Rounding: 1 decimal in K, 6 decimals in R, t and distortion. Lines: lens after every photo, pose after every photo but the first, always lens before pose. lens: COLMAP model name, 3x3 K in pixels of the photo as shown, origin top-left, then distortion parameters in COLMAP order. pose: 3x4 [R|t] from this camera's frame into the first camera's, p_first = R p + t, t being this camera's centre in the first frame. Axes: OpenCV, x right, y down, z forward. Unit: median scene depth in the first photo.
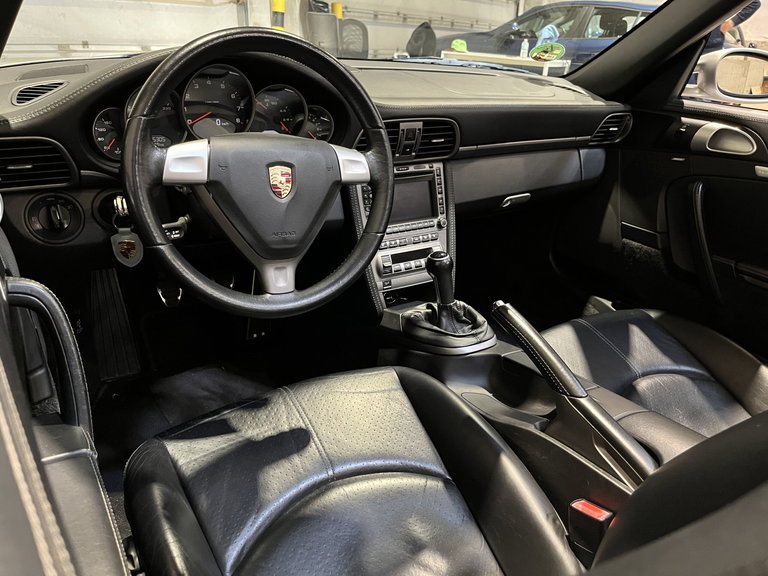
lens RADIAL K [[578.0, 0, 387.0], [0, 578.0, 287.2], [0, 0, 1]] dist [0.044197, -0.055308]
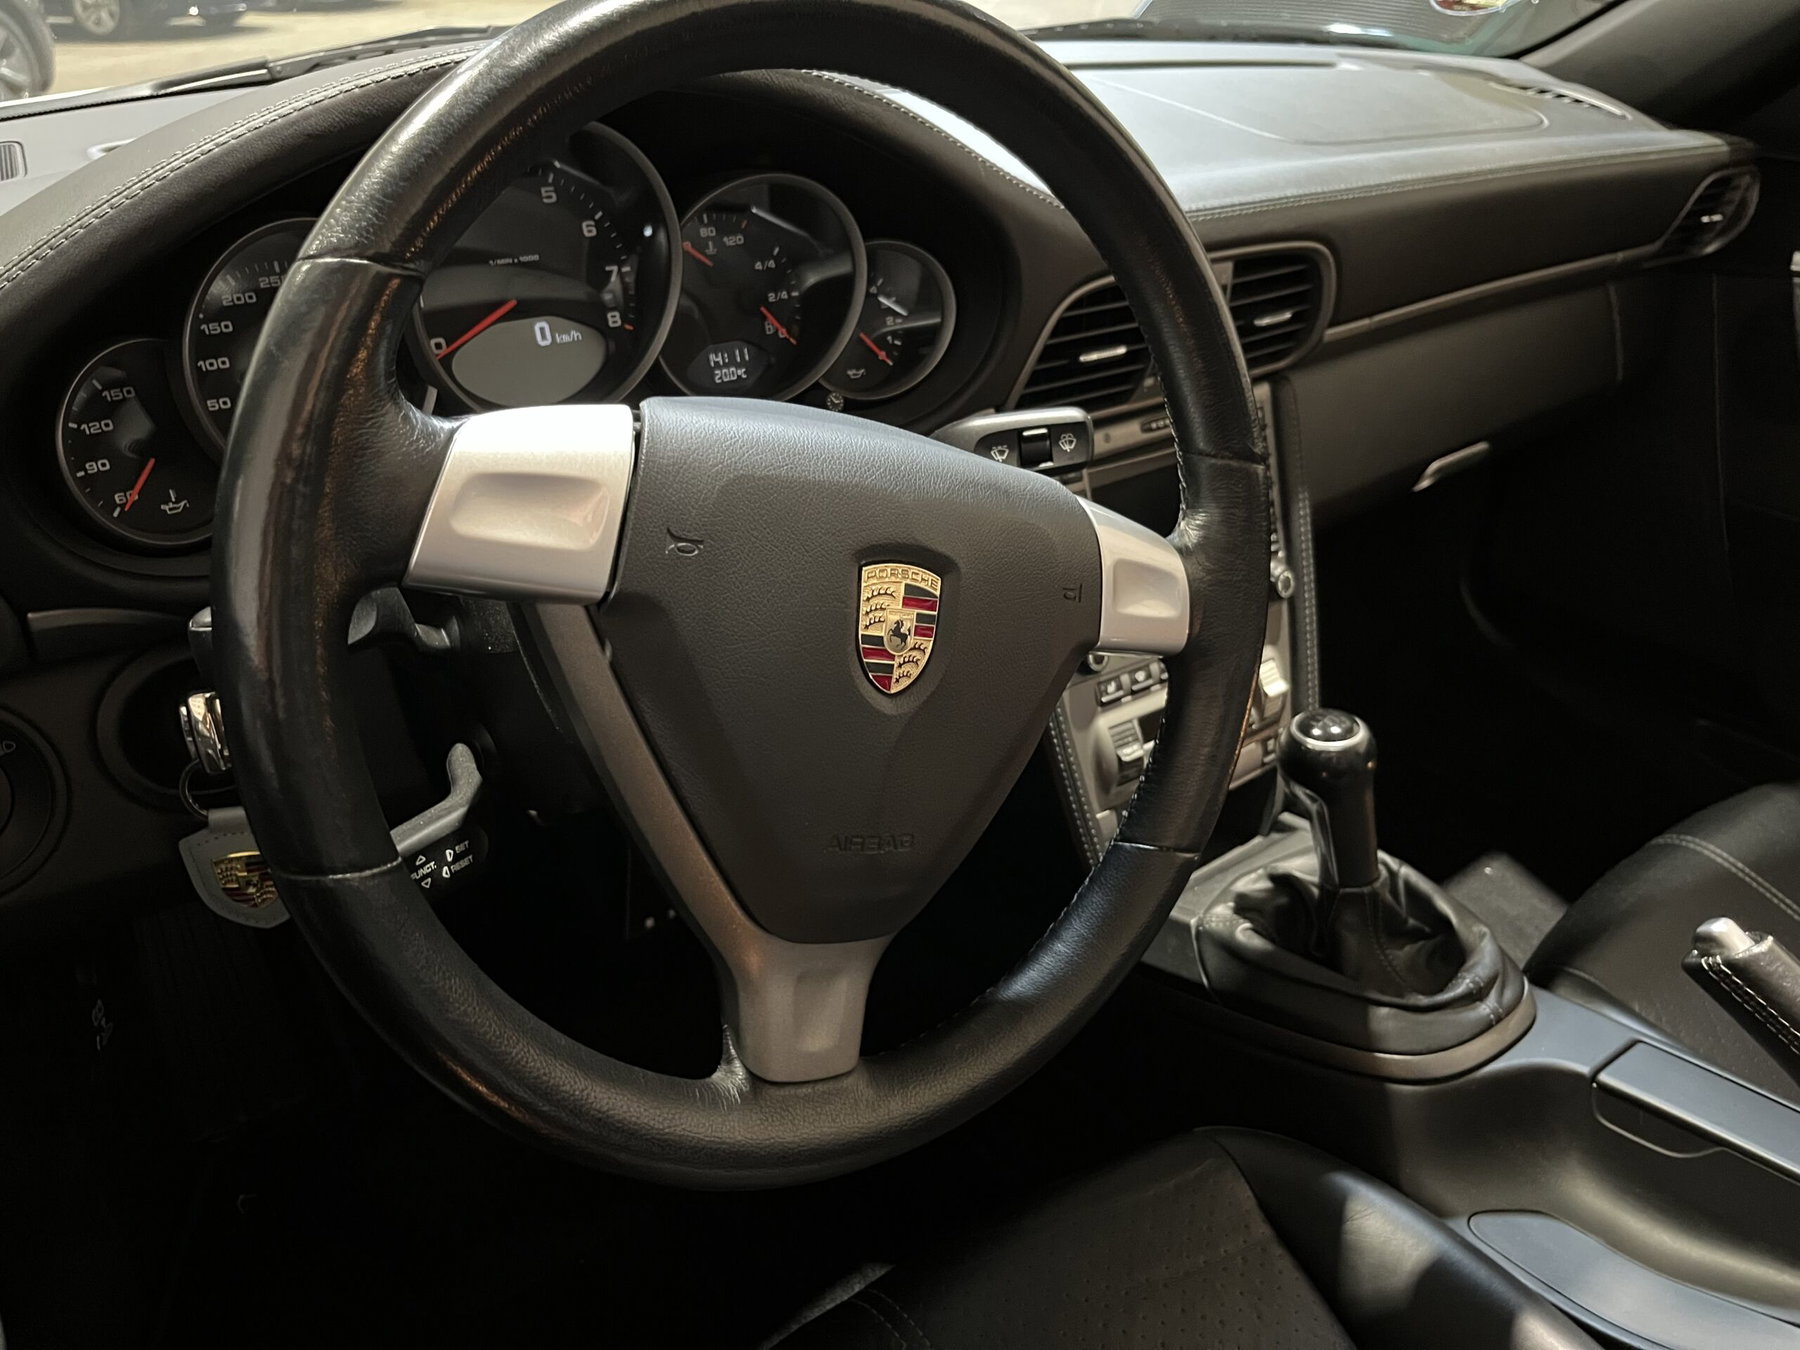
lens RADIAL K [[1378.0, 0, 914.5], [0, 1378.0, 669.4], [0, 0, 1]] dist [0.046872, -0.079137]
pose [[0.996027, -0.075304, 0.047540, -0.147098], [0.071443, 0.994369, 0.078273, -0.152404], [-0.053166, -0.074566, 0.995798, 0.316790]]
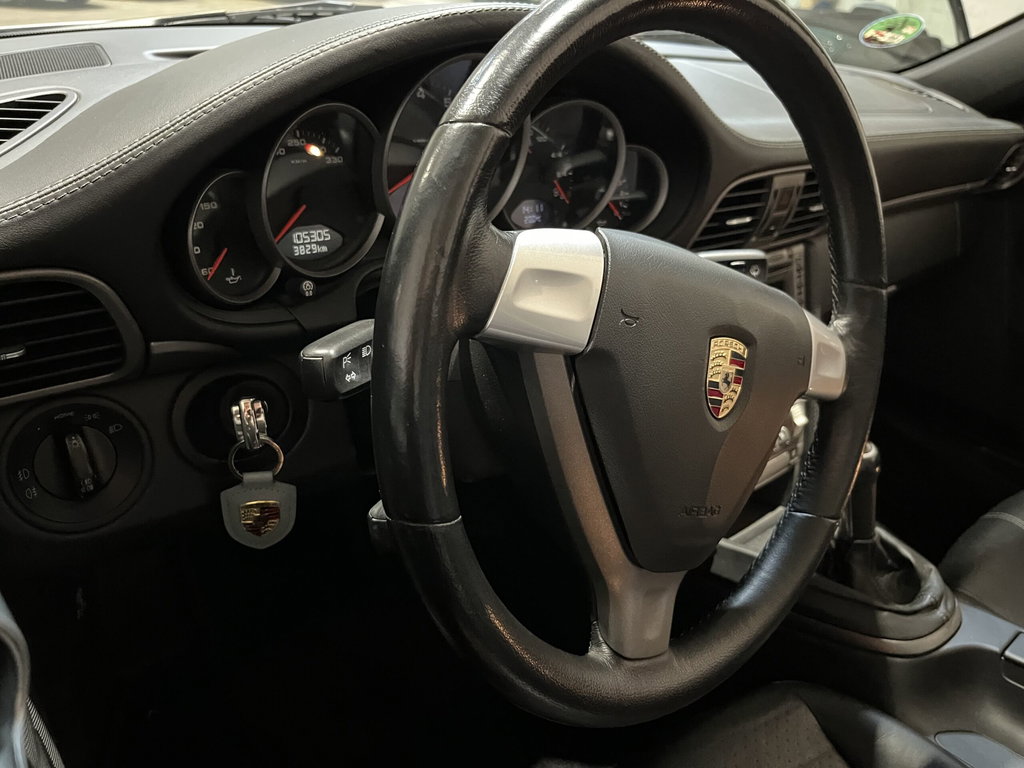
lens RADIAL K [[789.0, 0, 525.3], [0, 789.0, 374.1], [0, 0, 1]] dist [0.040903, -0.082297]
pose [[0.990723, -0.027678, 0.133047, -0.277067], [0.021124, 0.998505, 0.050422, -0.155902], [-0.134243, -0.047143, 0.989826, 0.361964]]
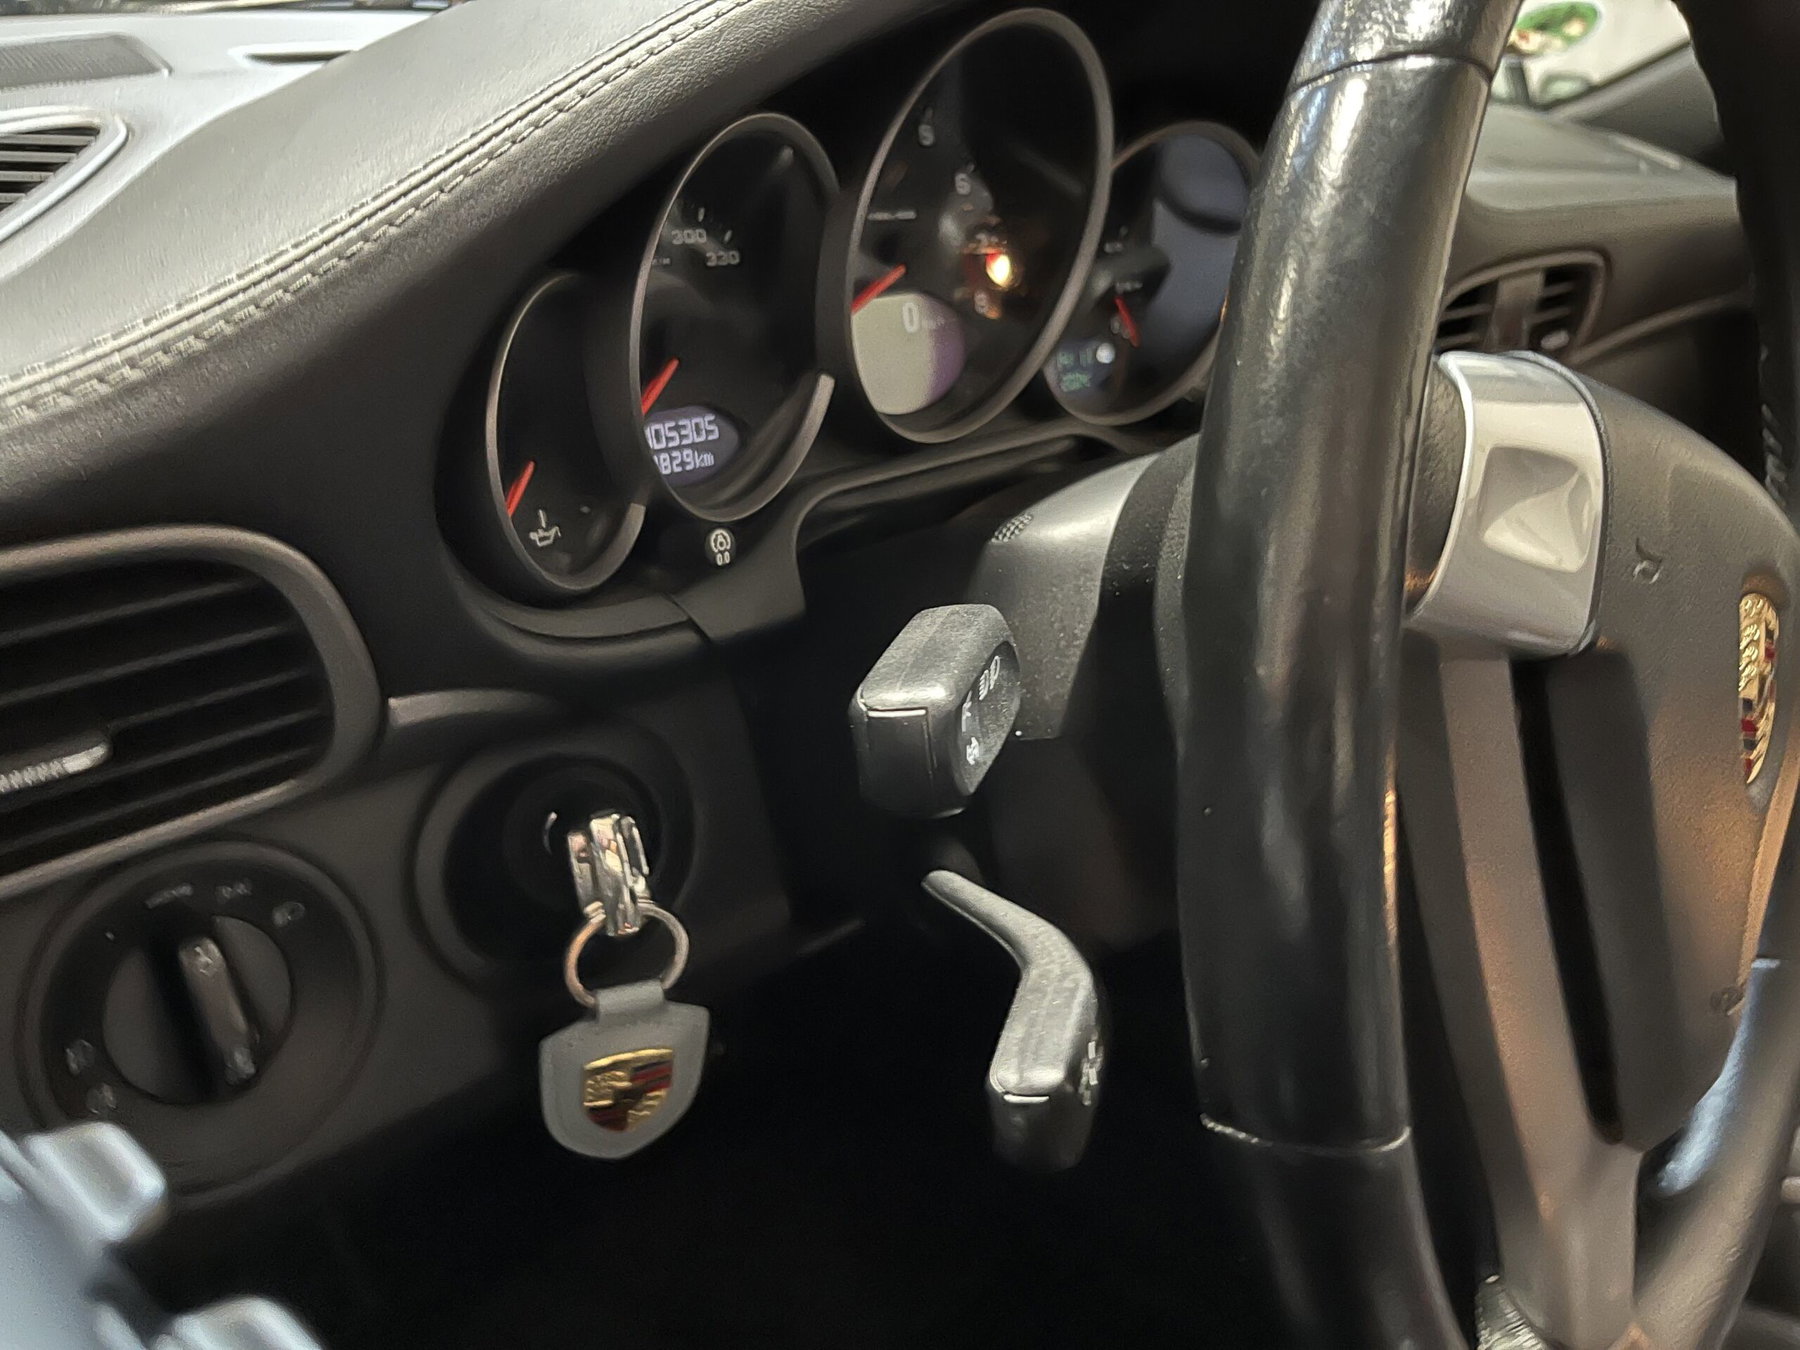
lens RADIAL K [[1398.8, 0, 896.2], [0, 1398.8, 653.8], [0, 0, 1]] dist [0.040559, -0.092611]
pose [[0.969947, -0.089410, 0.226293, -0.372905], [0.085854, 0.995981, 0.025531, -0.163260], [-0.227666, -0.005336, 0.973725, 0.478422]]
